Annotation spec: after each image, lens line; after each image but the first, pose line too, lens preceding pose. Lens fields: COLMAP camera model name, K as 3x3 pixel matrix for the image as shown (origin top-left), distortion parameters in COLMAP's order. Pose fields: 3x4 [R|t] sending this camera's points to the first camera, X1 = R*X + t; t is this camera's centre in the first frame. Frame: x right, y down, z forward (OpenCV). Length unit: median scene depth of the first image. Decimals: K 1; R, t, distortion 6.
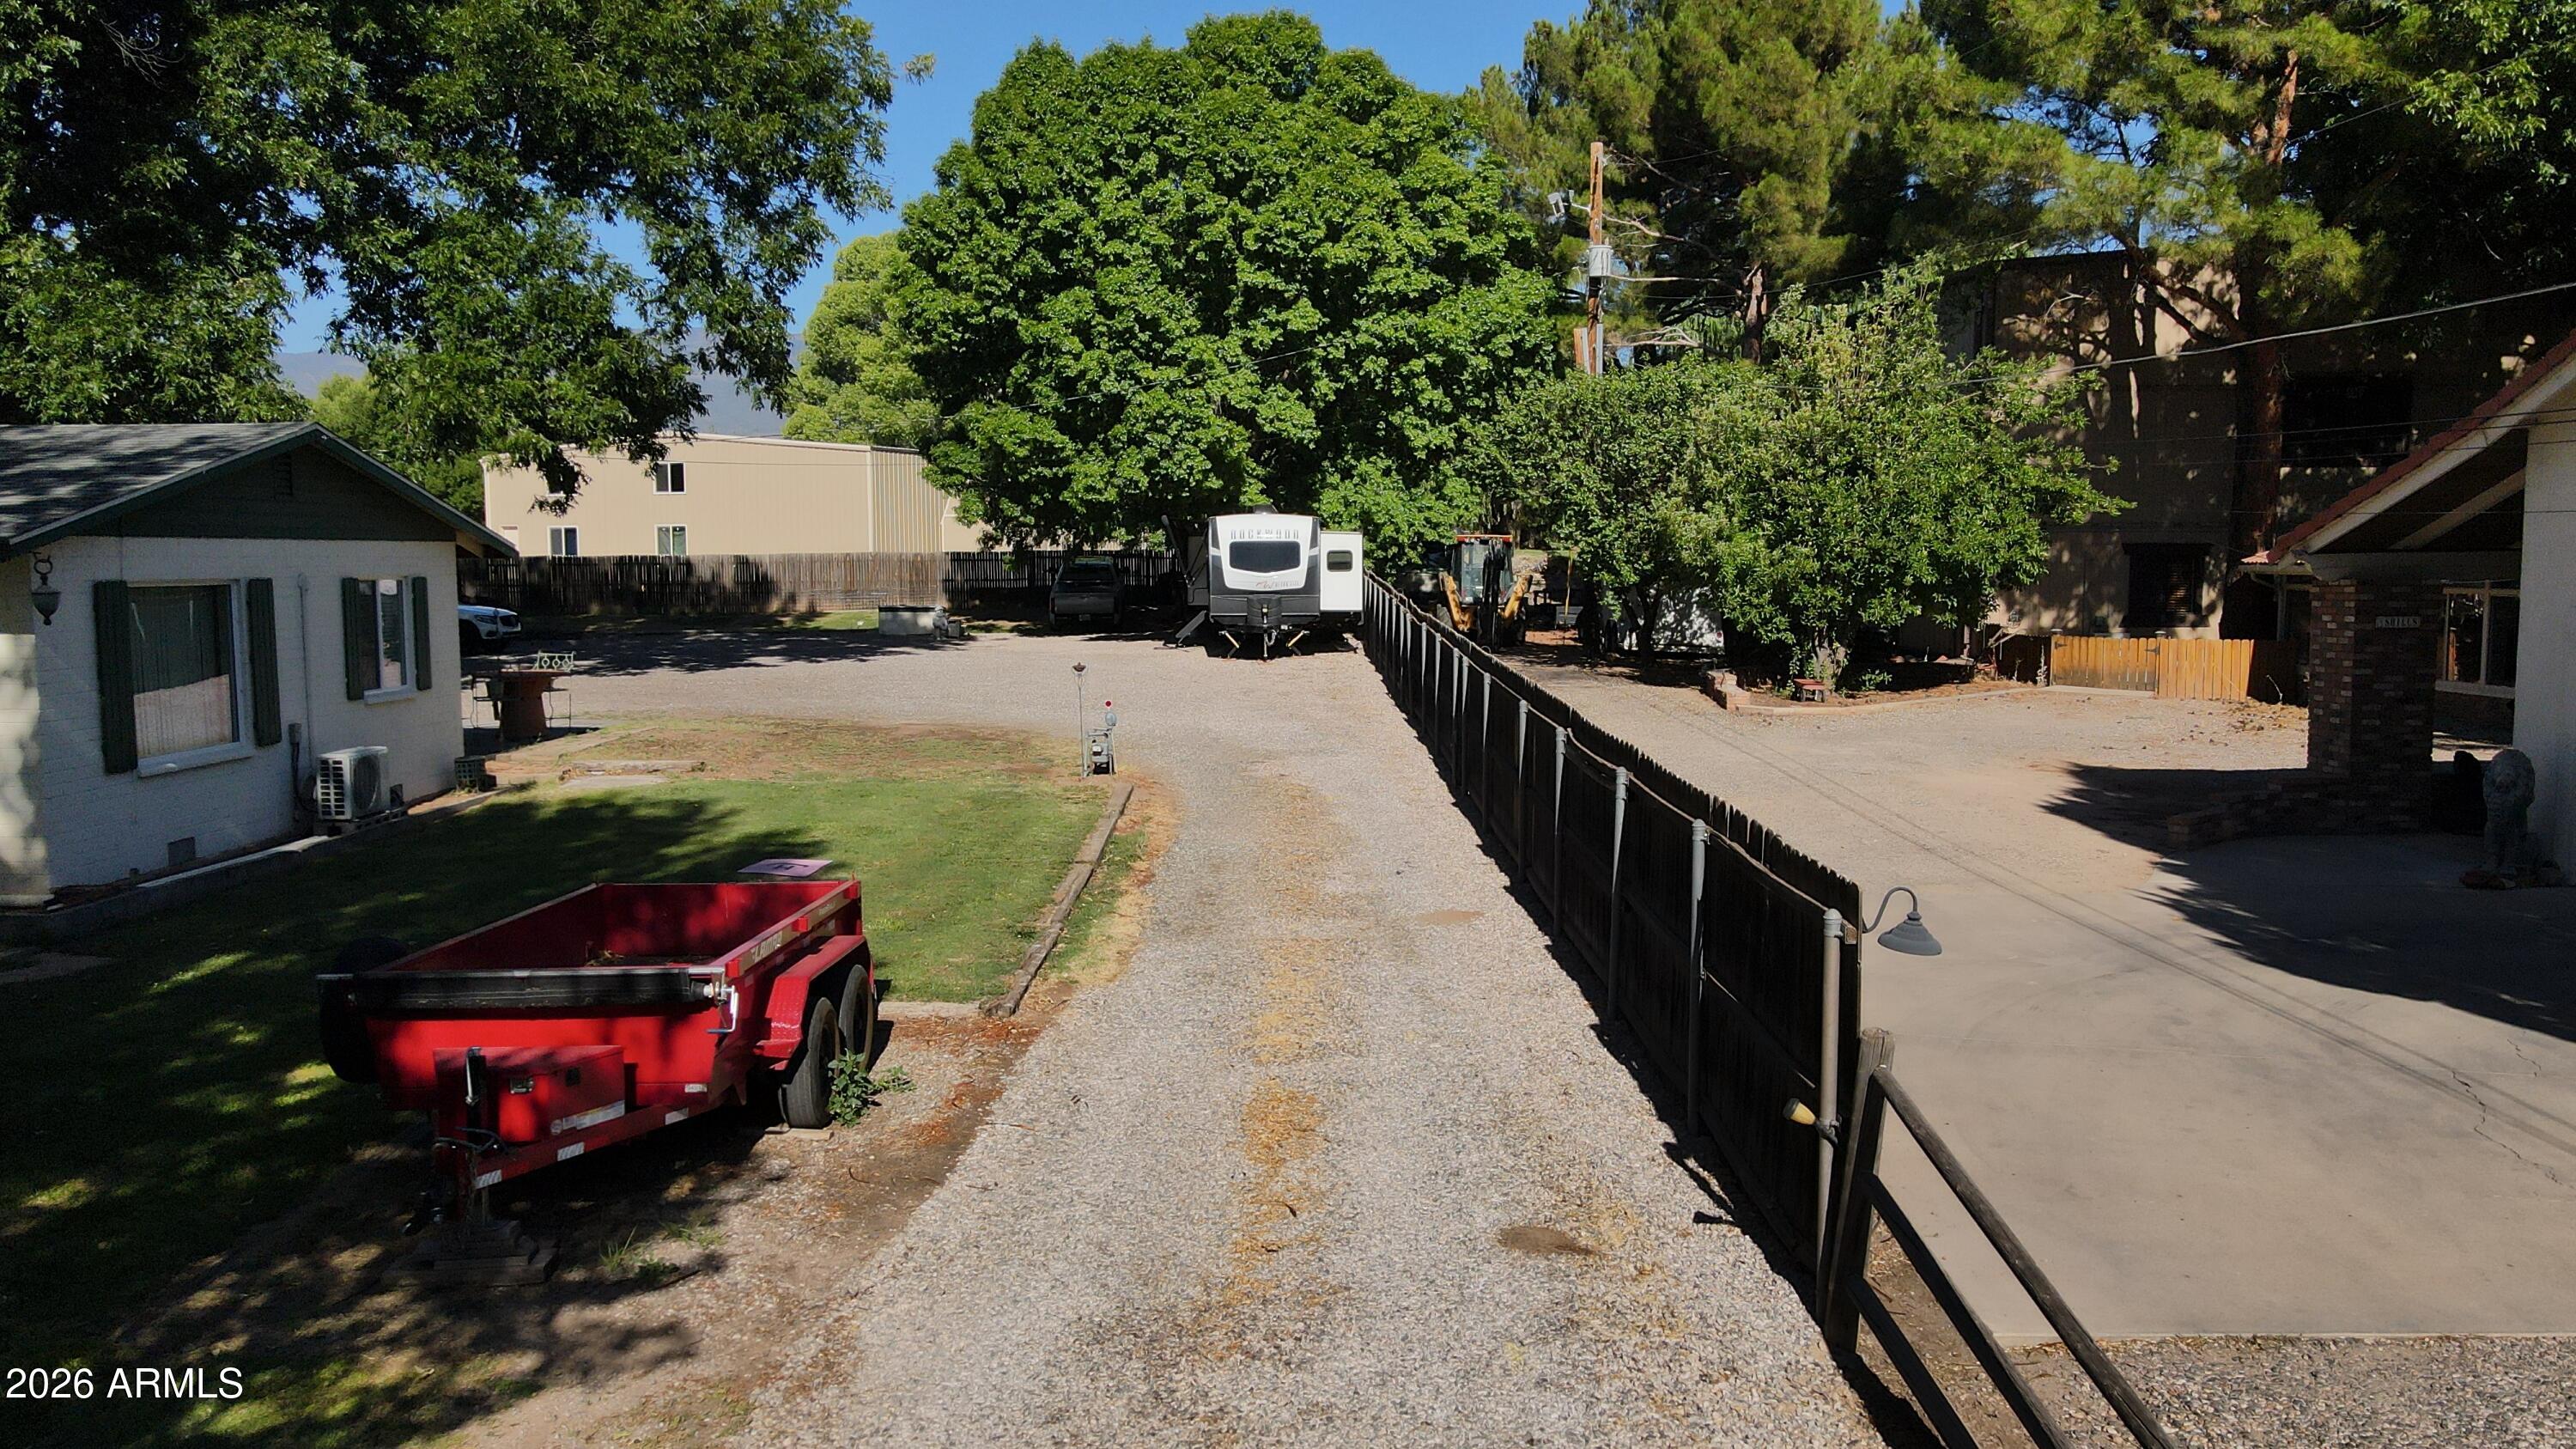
lens RADIAL K [[1882.9, 0, 1293.8], [0, 1882.9, 721.0], [0, 0, 1]] dist [0.017975, 0.002941]
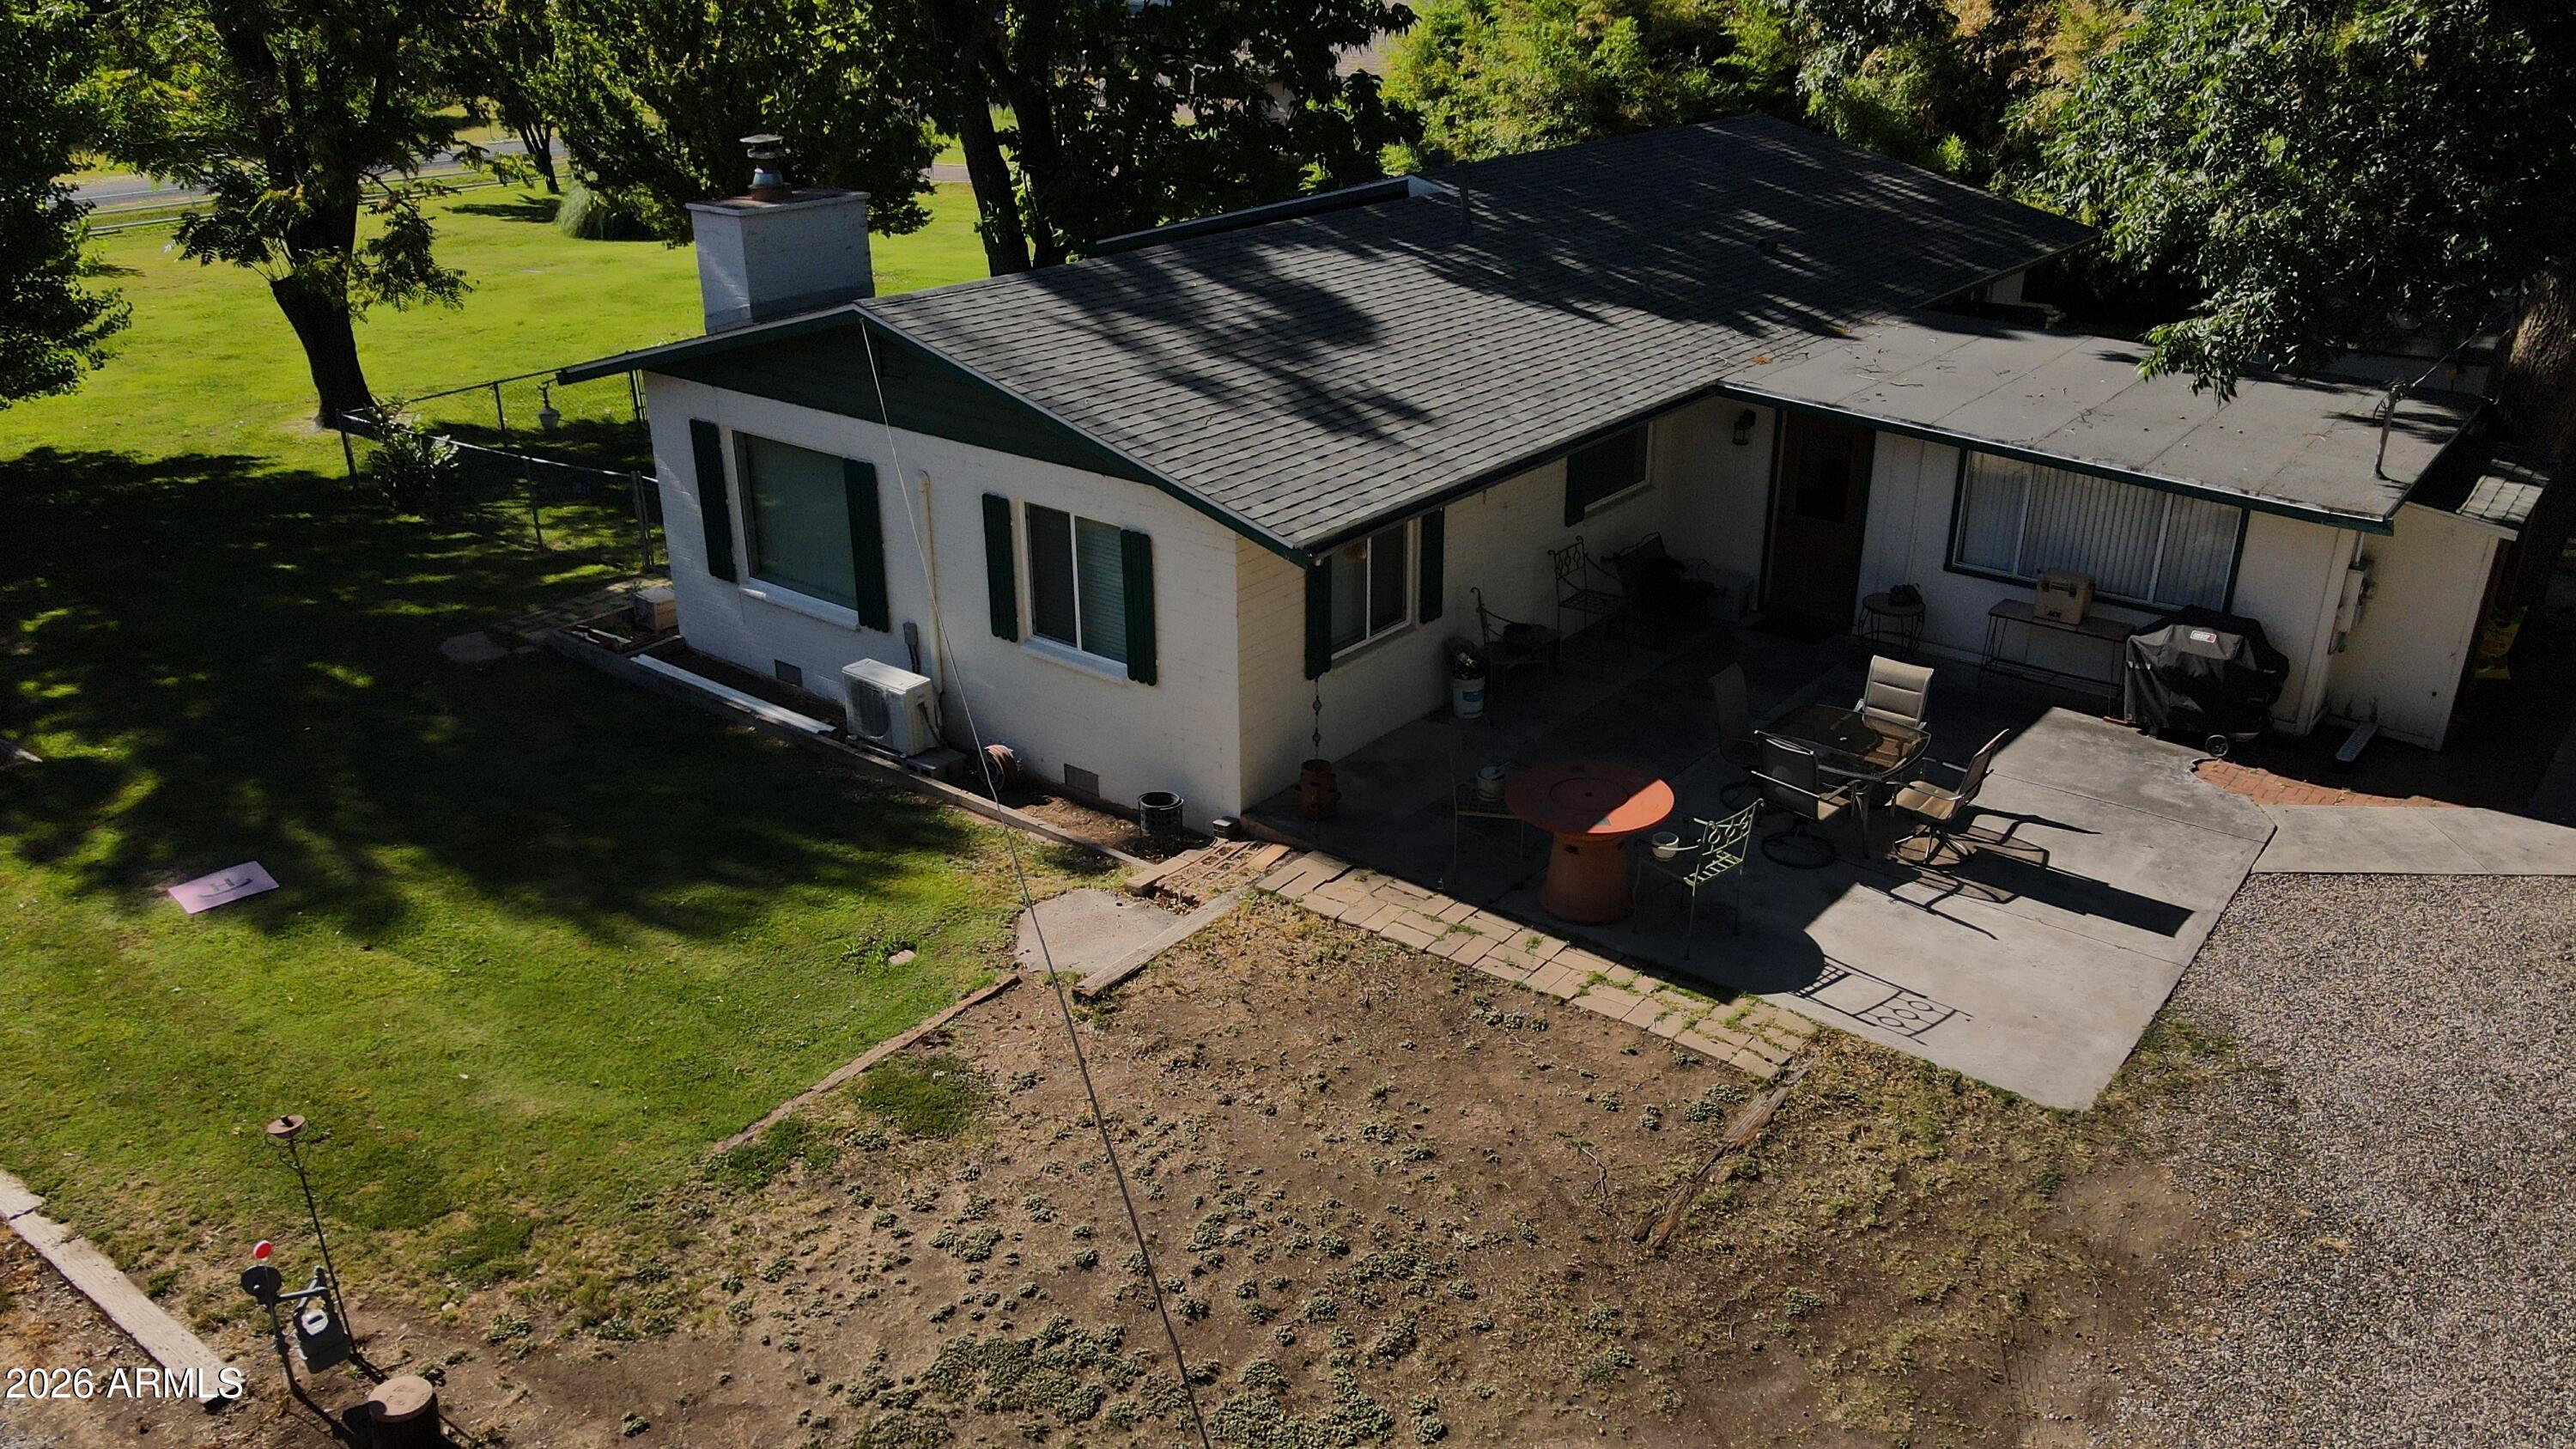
lens RADIAL K [[1869.9, 0, 1288.0], [0, 1869.9, 724.5], [0, 0, 1]] dist [0.007619, 0.020265]
pose [[-0.616546, 0.313245, -0.722322, 0.016646], [-0.071149, 0.891524, 0.447352, -0.253372], [0.784098, 0.327205, -0.527378, 1.114809]]
